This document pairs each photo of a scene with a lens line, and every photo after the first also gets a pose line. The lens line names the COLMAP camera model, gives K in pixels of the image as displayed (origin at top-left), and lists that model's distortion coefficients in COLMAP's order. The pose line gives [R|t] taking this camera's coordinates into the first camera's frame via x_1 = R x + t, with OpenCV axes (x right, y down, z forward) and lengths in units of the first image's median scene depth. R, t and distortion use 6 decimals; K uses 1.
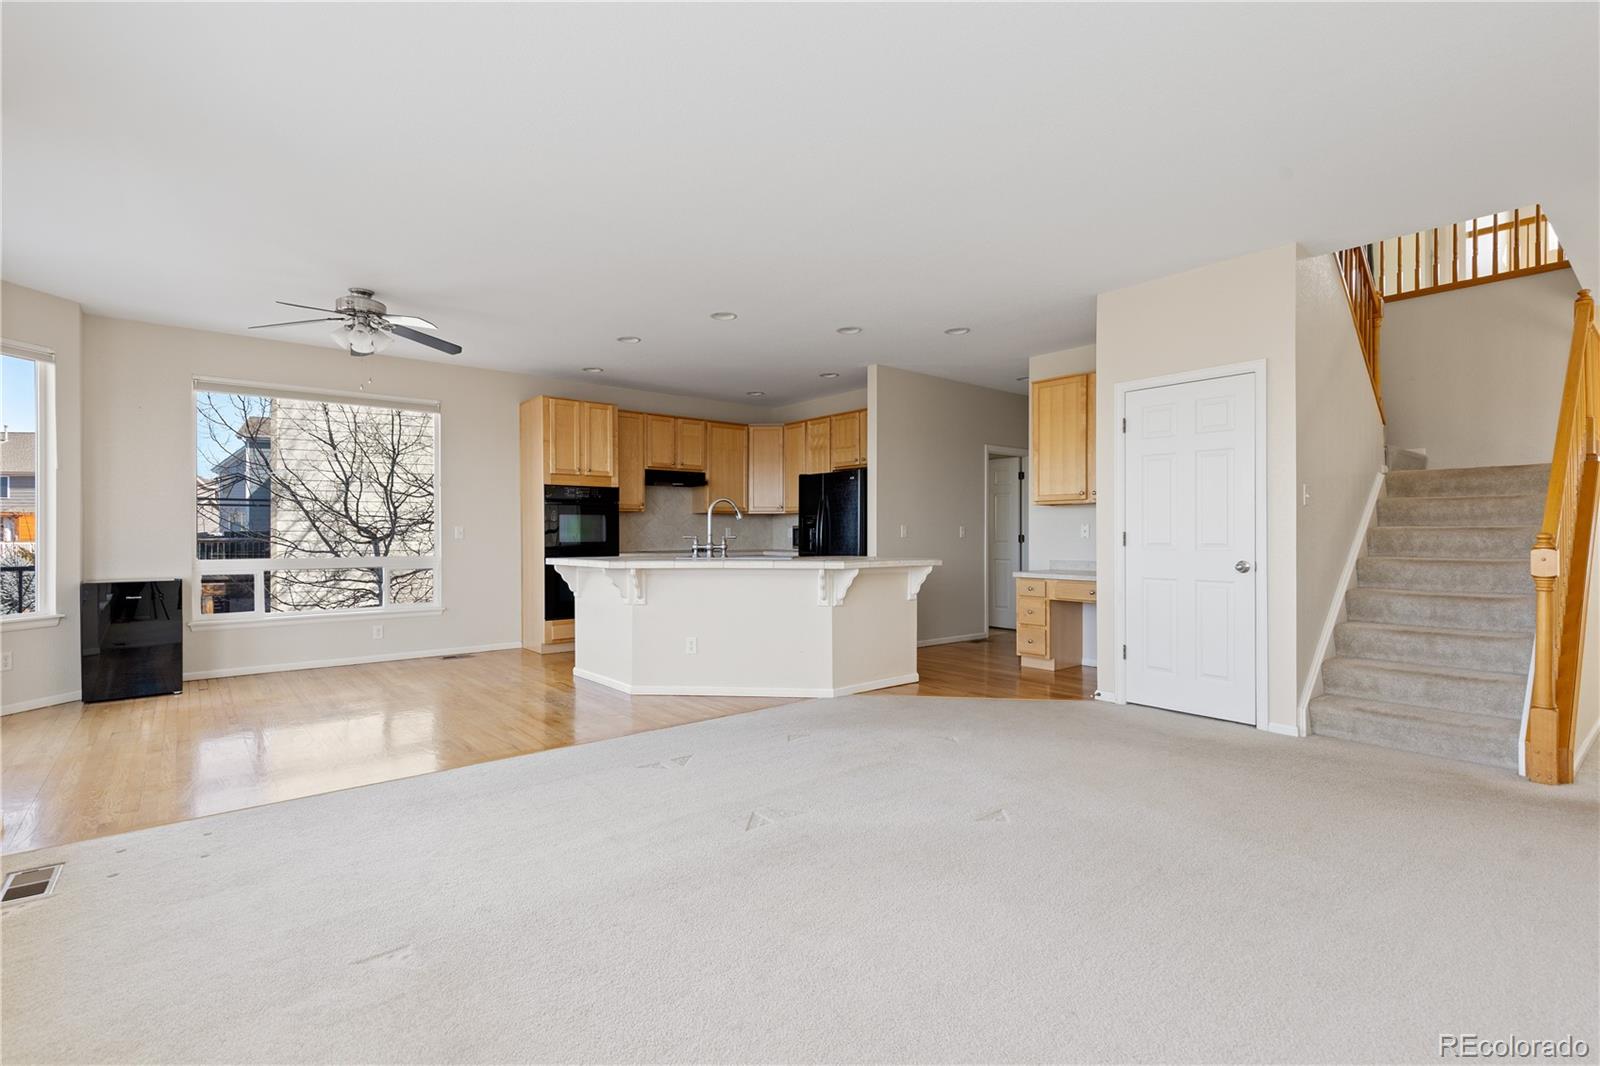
lens RADIAL K [[734.7, 0, 798.1], [0, 734.7, 536.5], [0, 0, 1]] dist [0.011529, -0.001792]
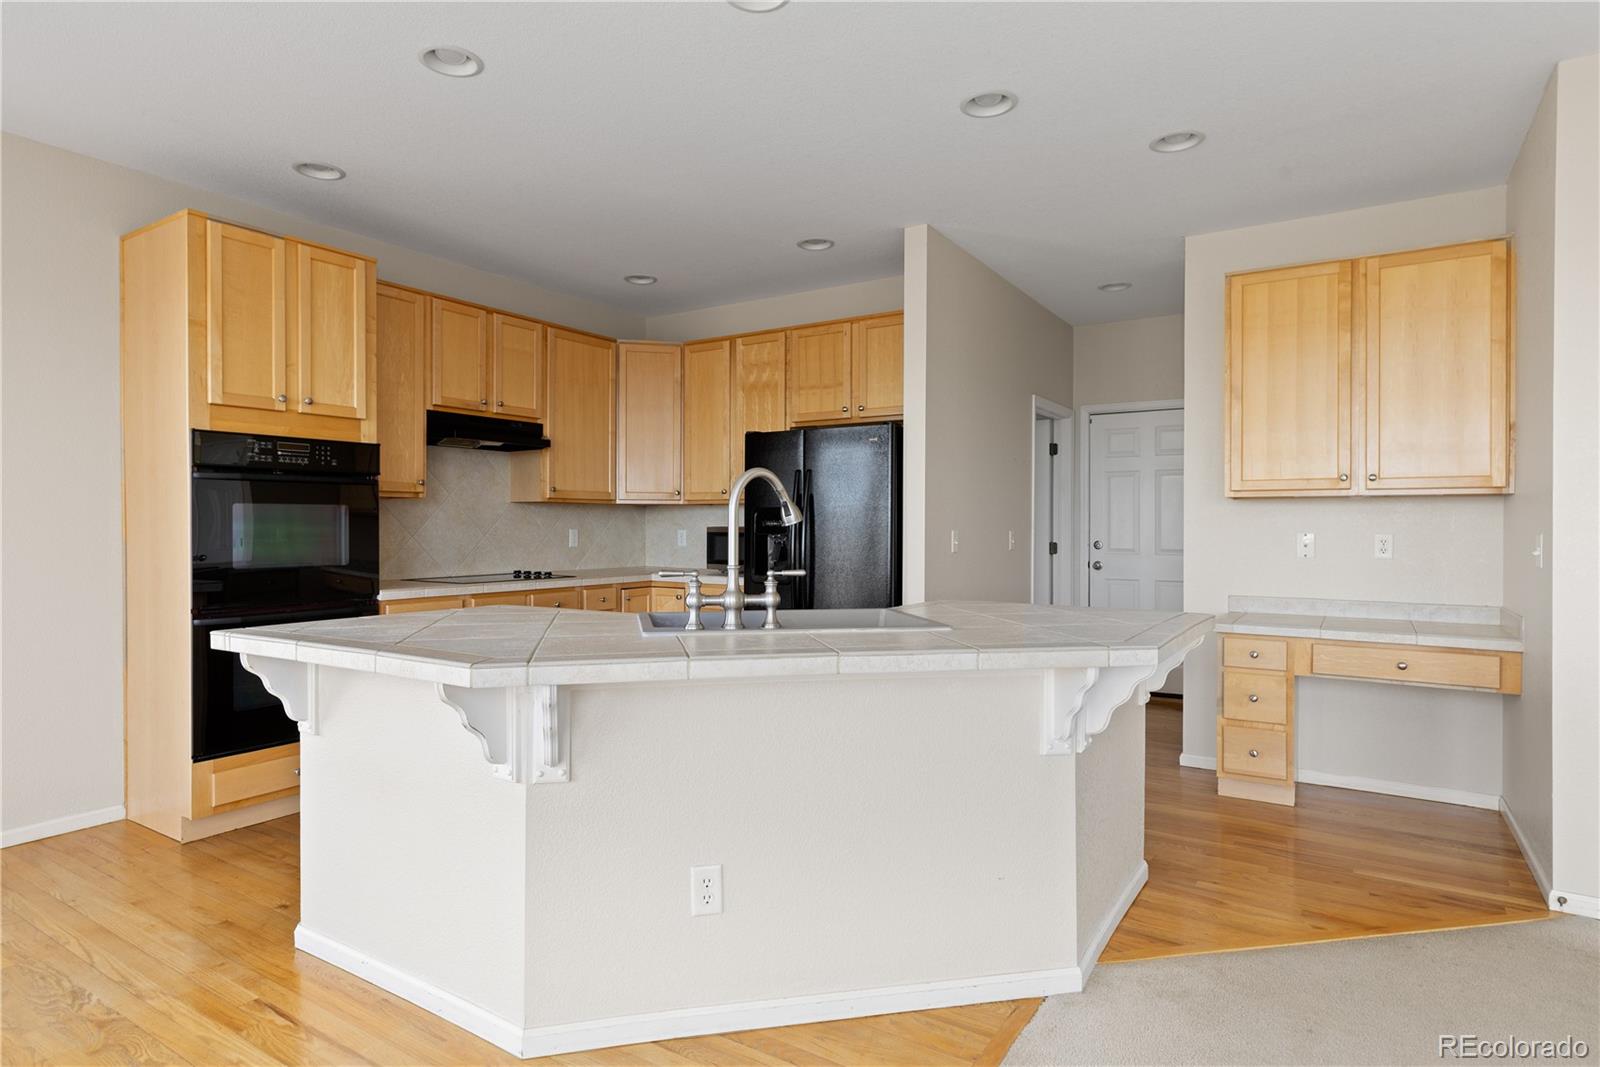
lens RADIAL K [[868.7, 0, 792.3], [0, 868.7, 529.1], [0, 0, 1]] dist [0.003413, -0.000442]
pose [[0.955404, 0.003780, 0.295278, -0.159247], [-0.004273, 0.999990, 0.001023, -0.016238], [-0.295272, -0.002239, 0.955411, 0.414637]]
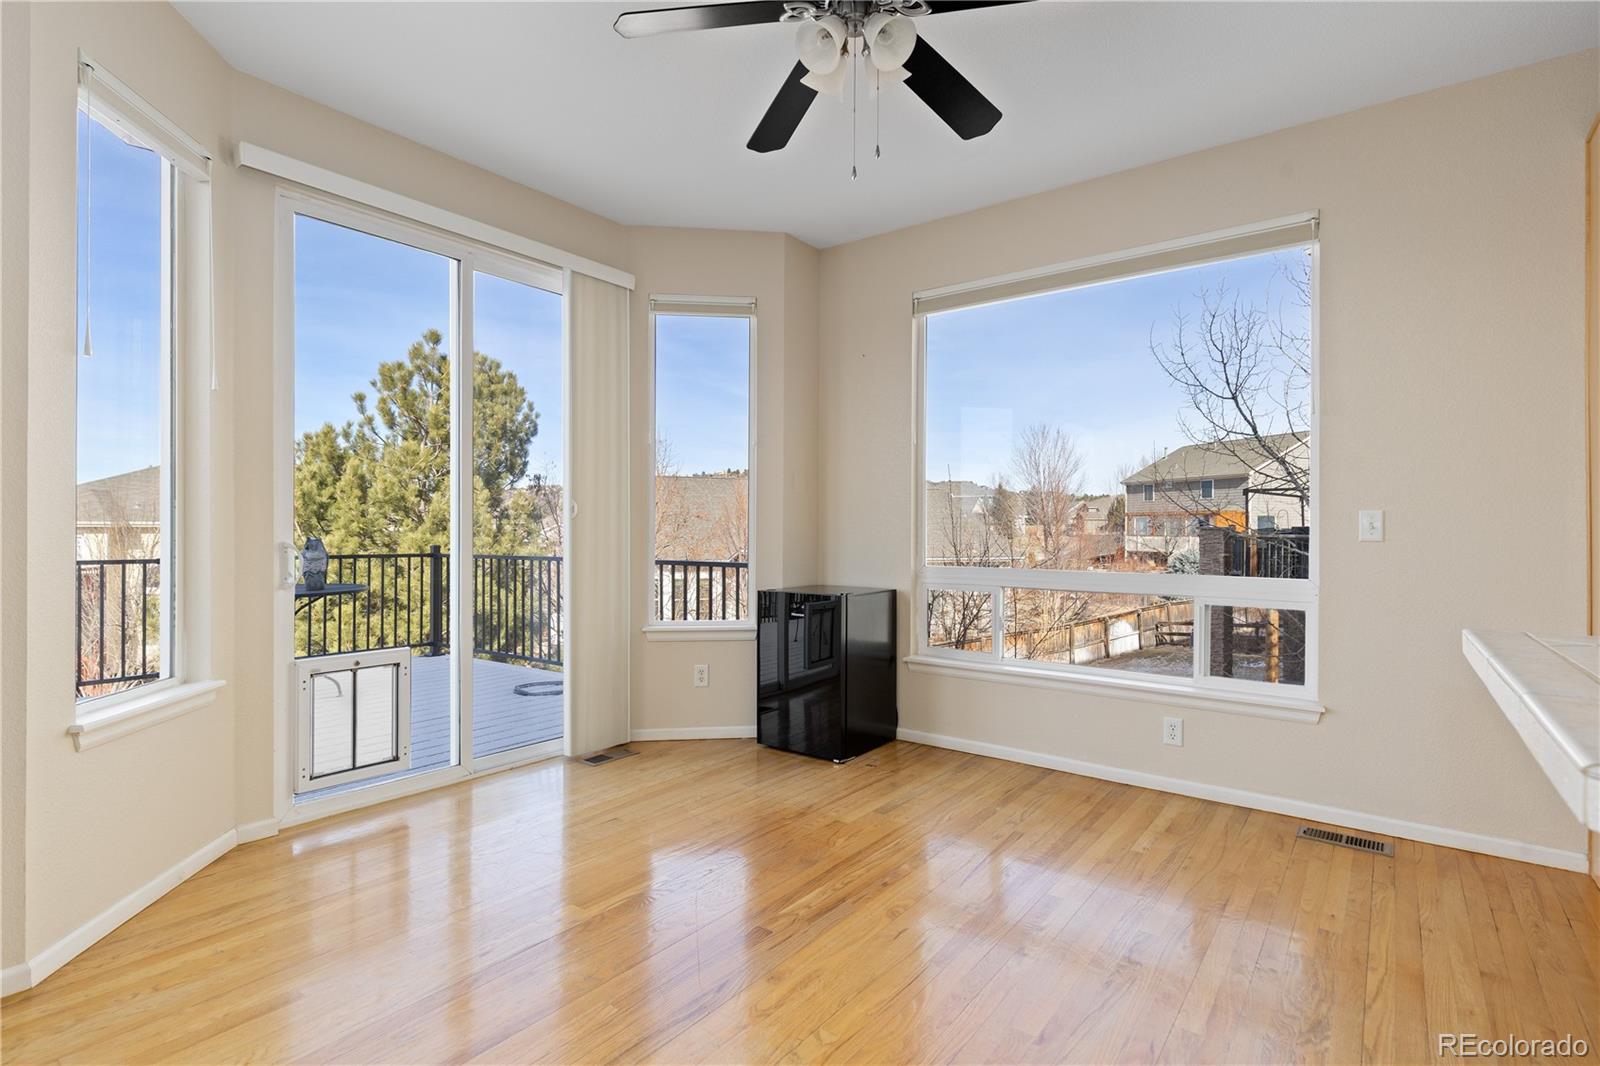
lens RADIAL K [[777.4, 0, 792.6], [0, 777.4, 530.9], [0, 0, 1]] dist [0.001679, 0.000649]
pose [[0.219980, 0.004152, -0.975496, -0.113752], [-0.008737, 0.999959, 0.002285, -0.000598], [0.975465, 0.008020, 0.220007, 0.574182]]
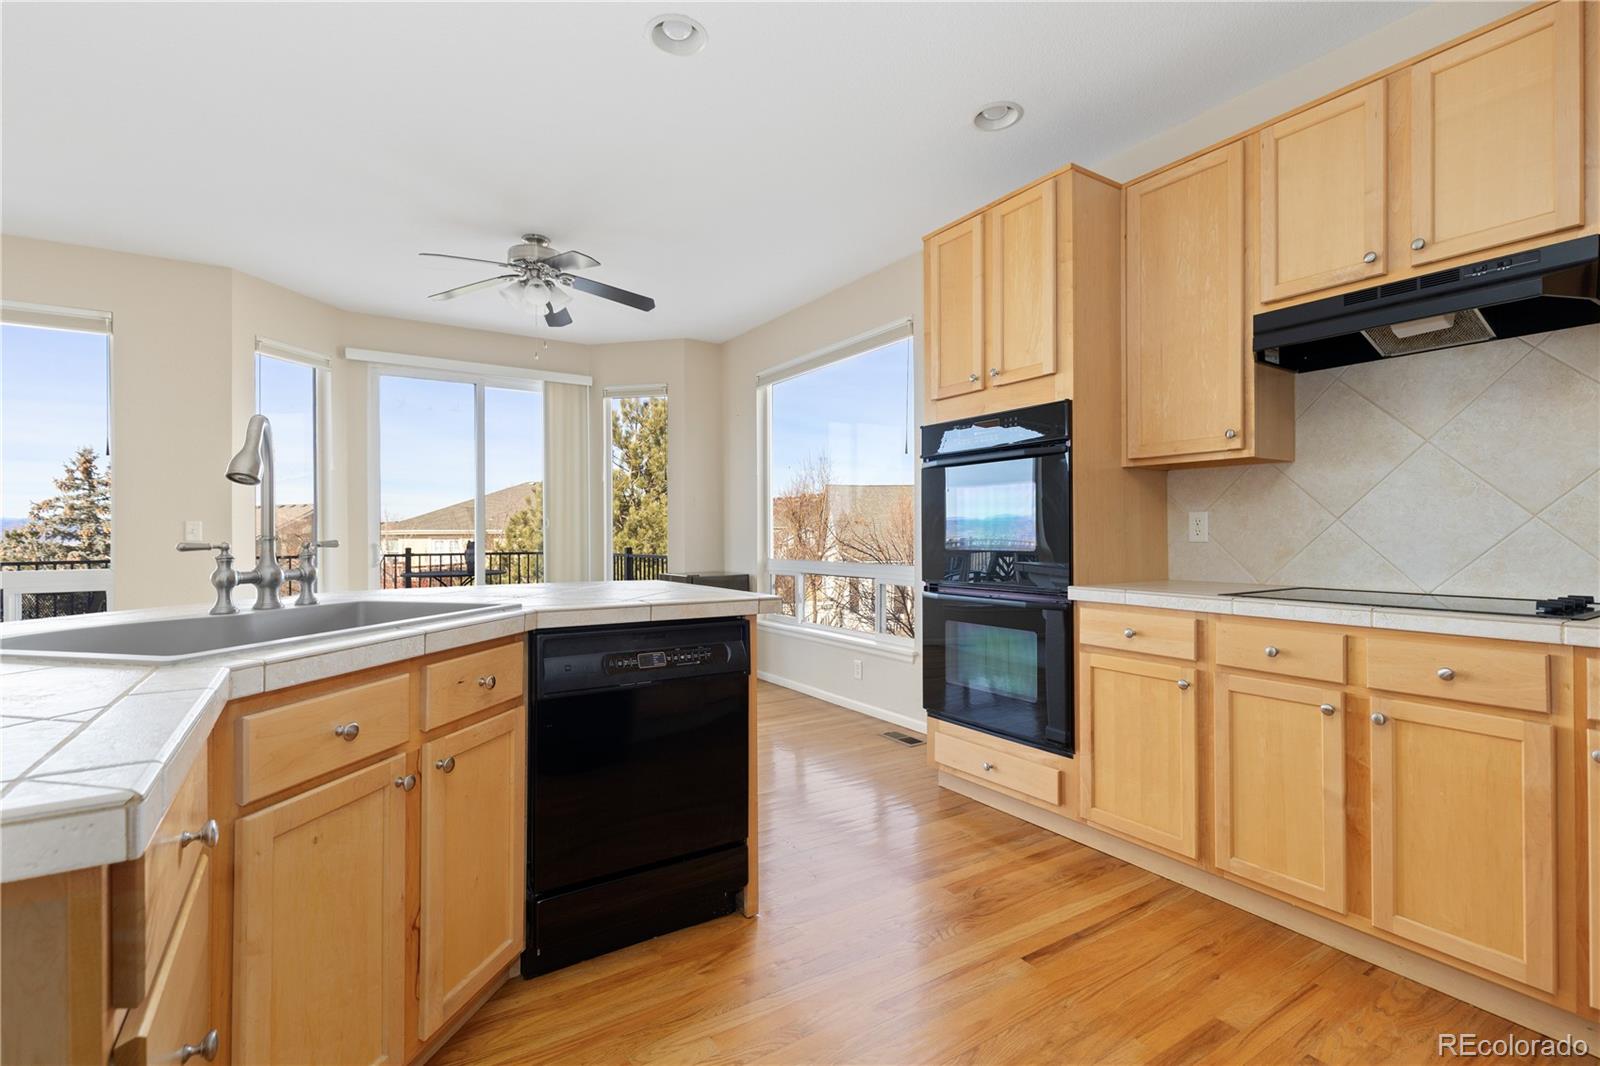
lens RADIAL K [[734.7, 0, 799.1], [0, 734.7, 531.7], [0, 0, 1]] dist [0.011529, -0.001792]
pose [[-0.120597, 0.002163, -0.992699, 0.125399], [0.001329, 0.999997, 0.002018, -0.004266], [0.992701, -0.001076, -0.120600, 0.917836]]
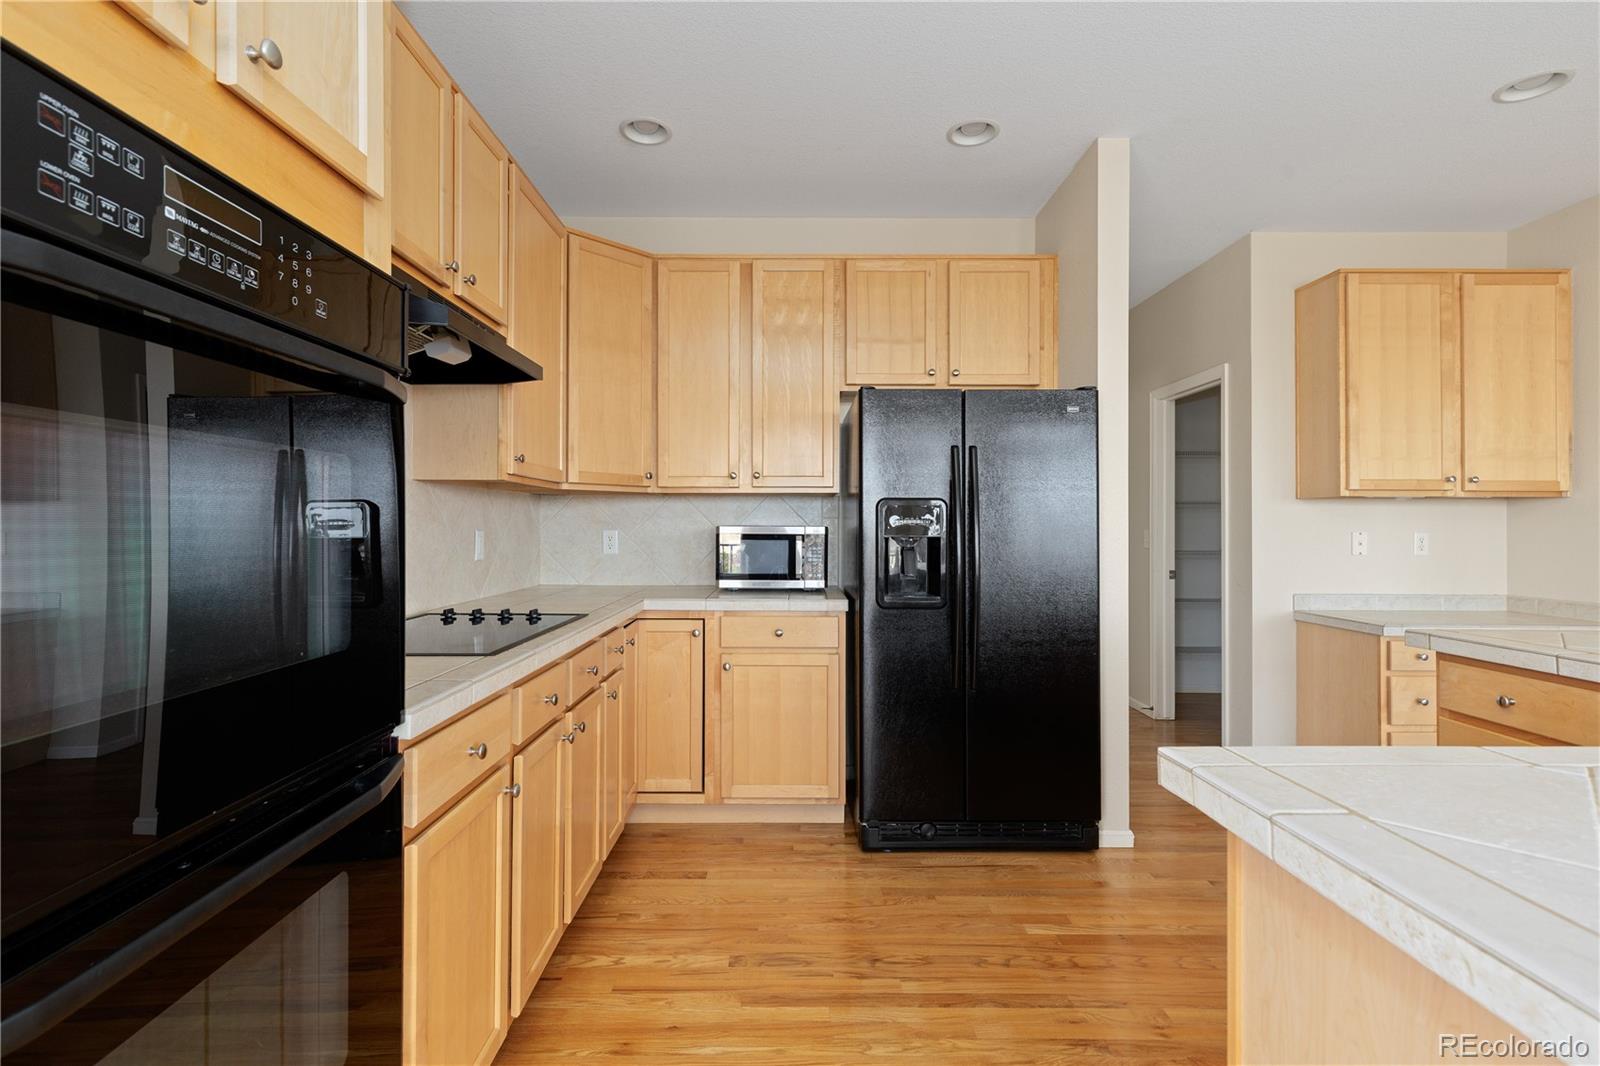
lens RADIAL K [[734.7, 0, 790.4], [0, 734.7, 525.8], [0, 0, 1]] dist [0.011529, -0.001792]
pose [[0.641503, 0.004886, 0.767105, -0.312405], [-0.002471, 0.999988, -0.004303, -0.015798], [-0.767117, 0.000865, 0.641507, 0.840177]]
